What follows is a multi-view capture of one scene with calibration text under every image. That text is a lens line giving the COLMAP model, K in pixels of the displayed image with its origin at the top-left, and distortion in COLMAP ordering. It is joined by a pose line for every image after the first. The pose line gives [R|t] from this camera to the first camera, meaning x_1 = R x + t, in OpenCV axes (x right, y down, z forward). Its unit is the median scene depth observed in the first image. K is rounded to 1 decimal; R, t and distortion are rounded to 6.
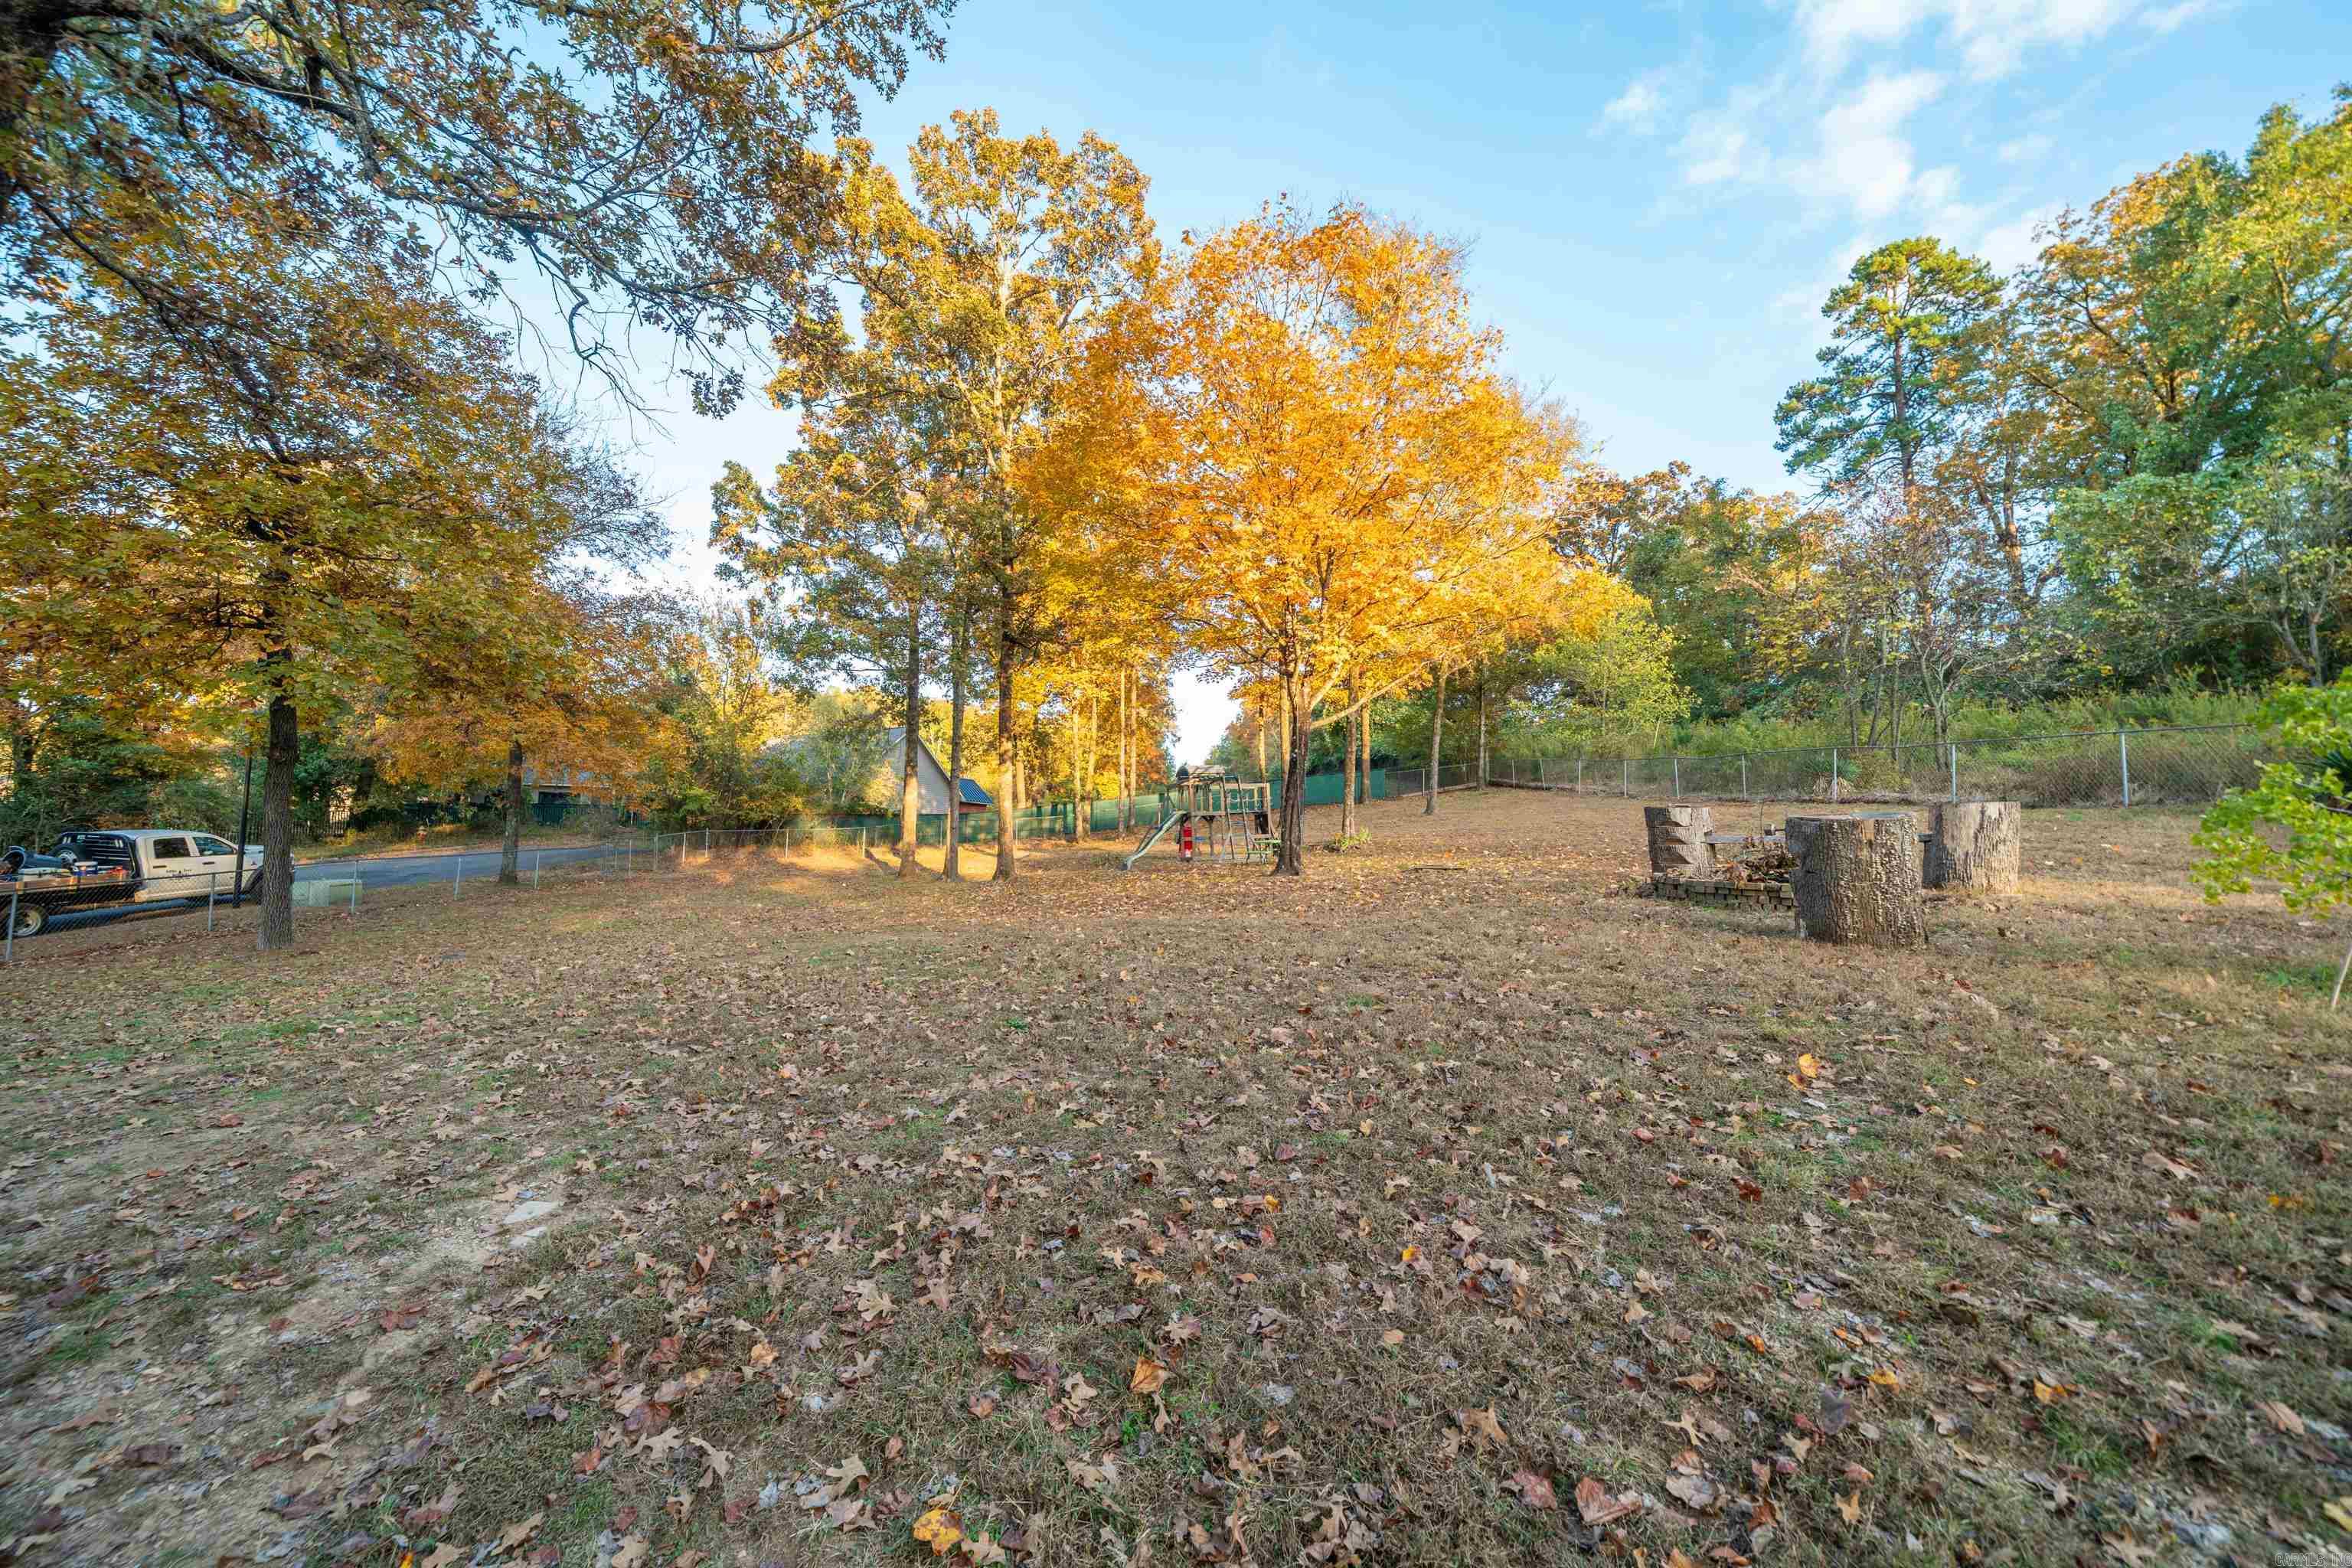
lens RADIAL K [[909.8, 0, 1186.7], [0, 909.8, 796.8], [0, 0, 1]] dist [-0.001403, -0.000650]
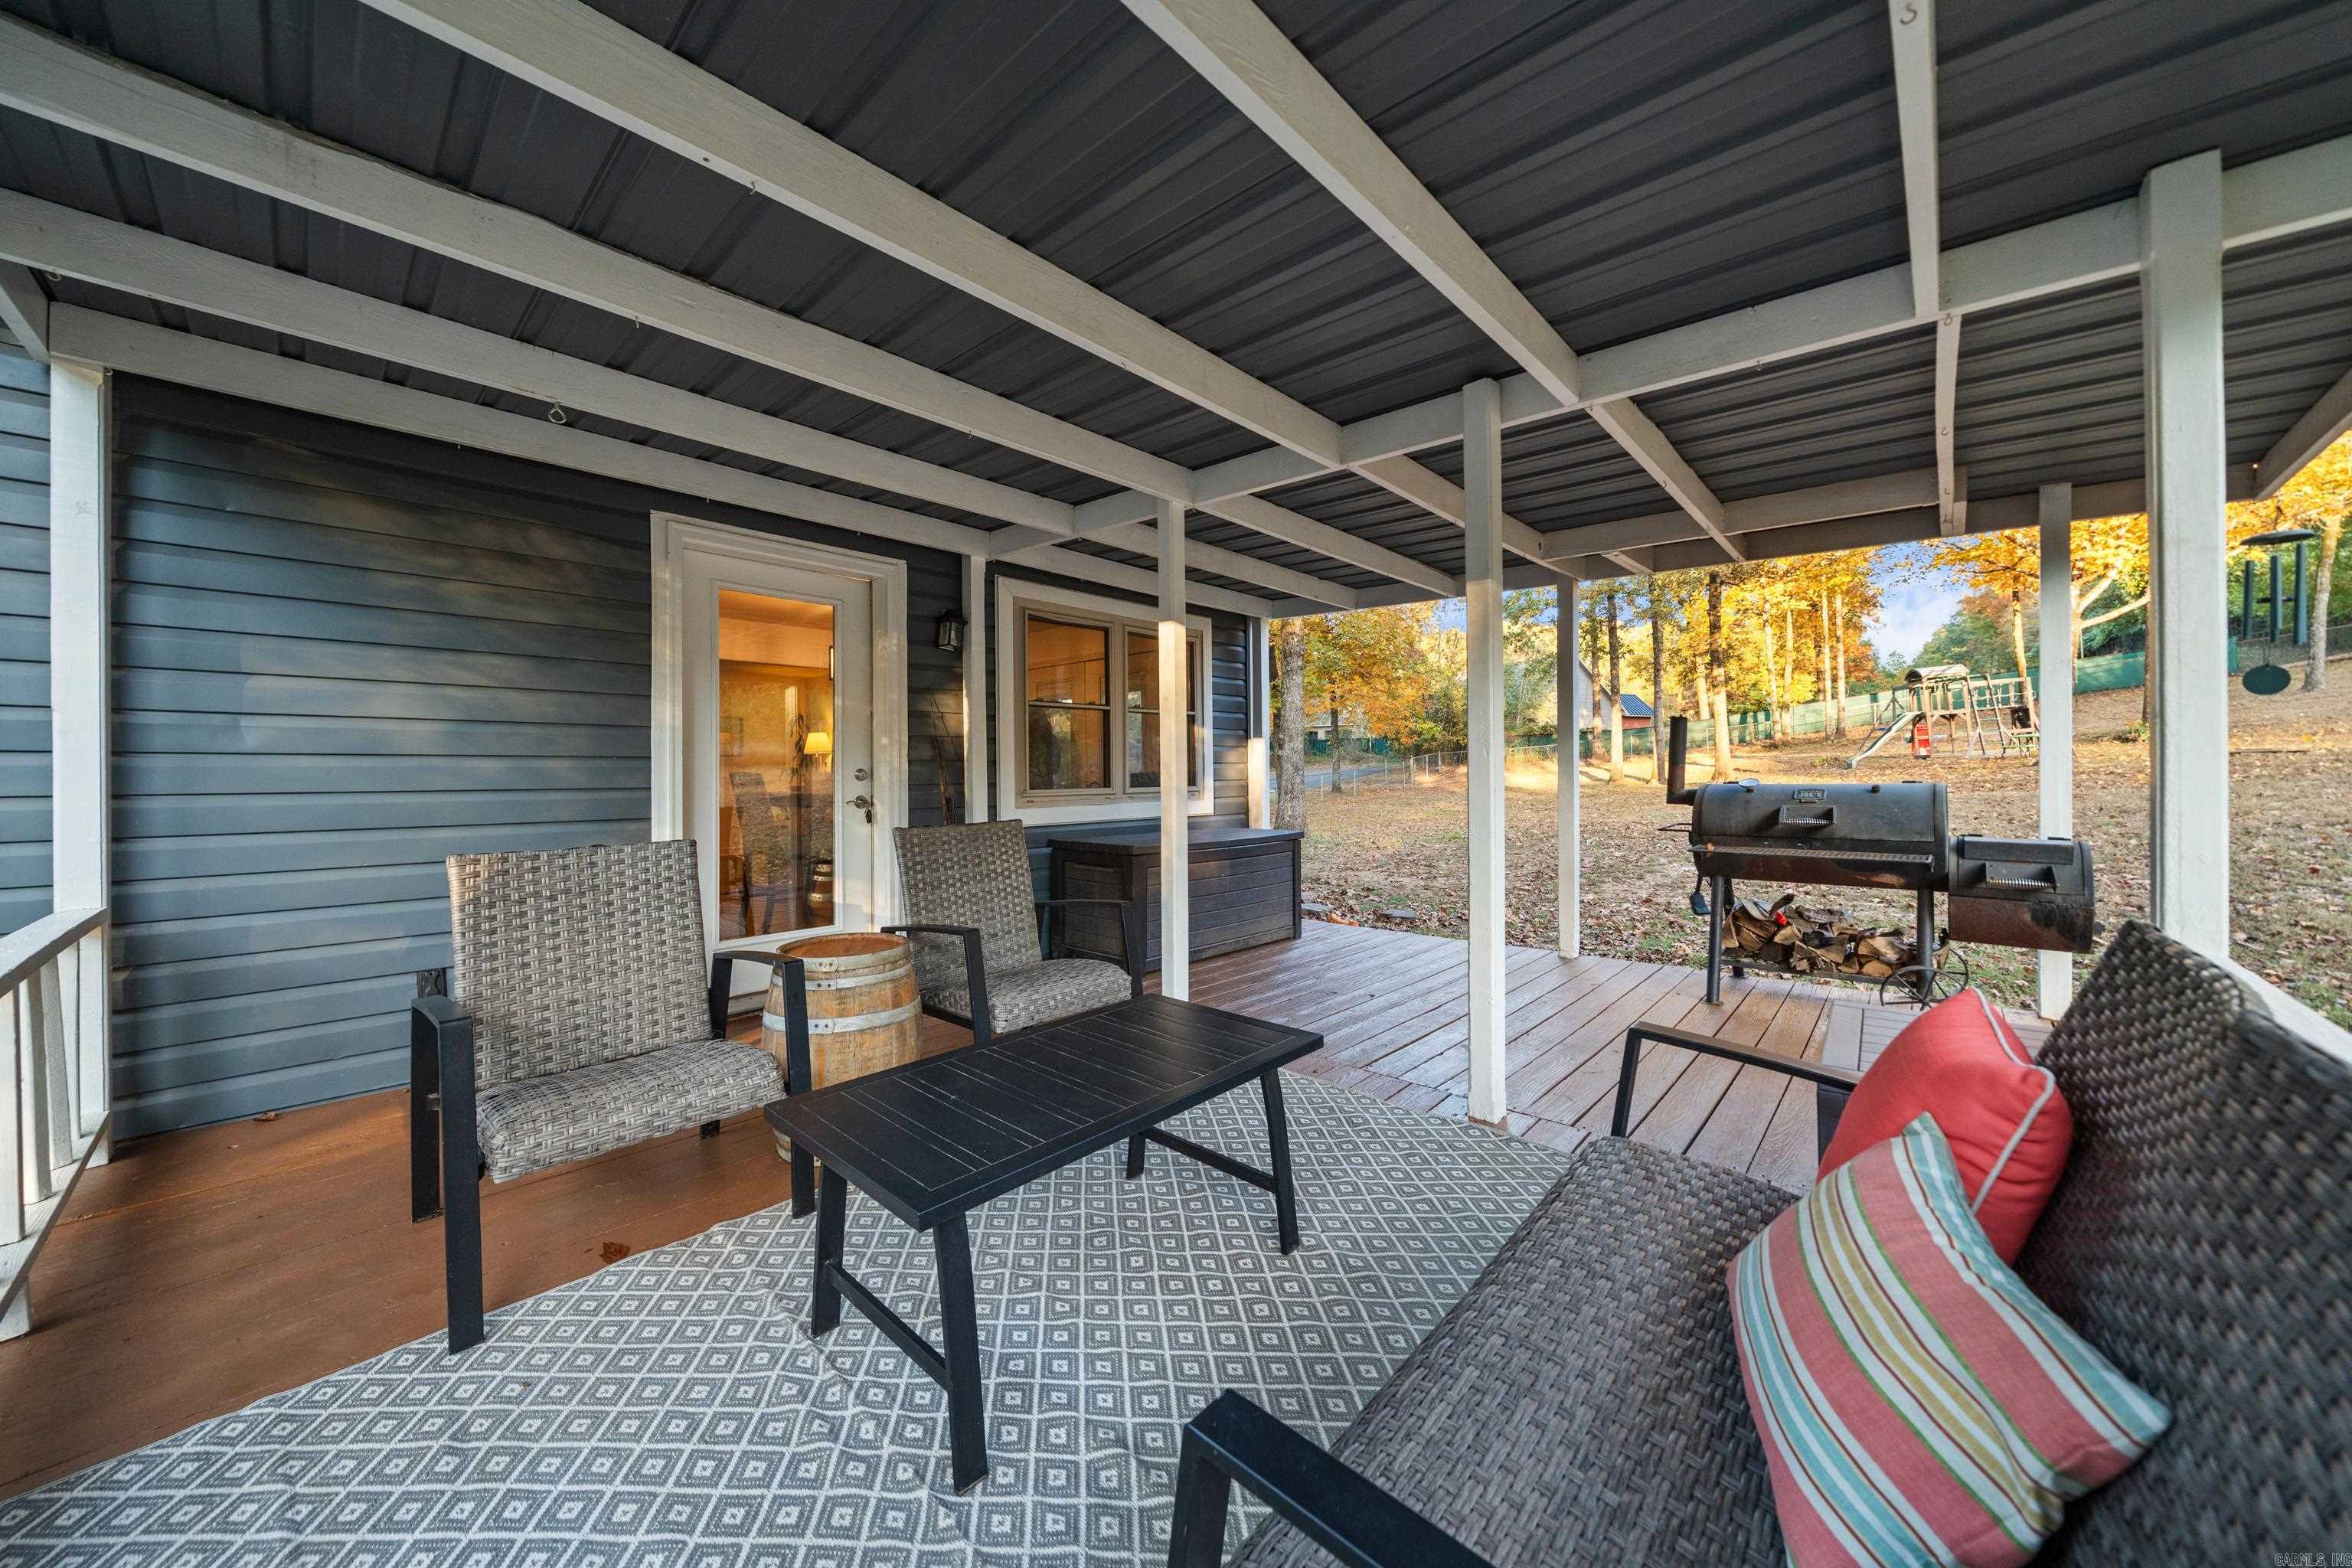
lens RADIAL K [[816.4, 0, 1199.4], [0, 816.4, 778.5], [0, 0, 1]] dist [-0.008101, 0.000645]
pose [[0.761034, -0.026588, -0.648167, -0.028422], [0.074489, 0.996133, 0.046598, -0.013162], [0.644421, -0.083744, 0.760071, -0.255329]]
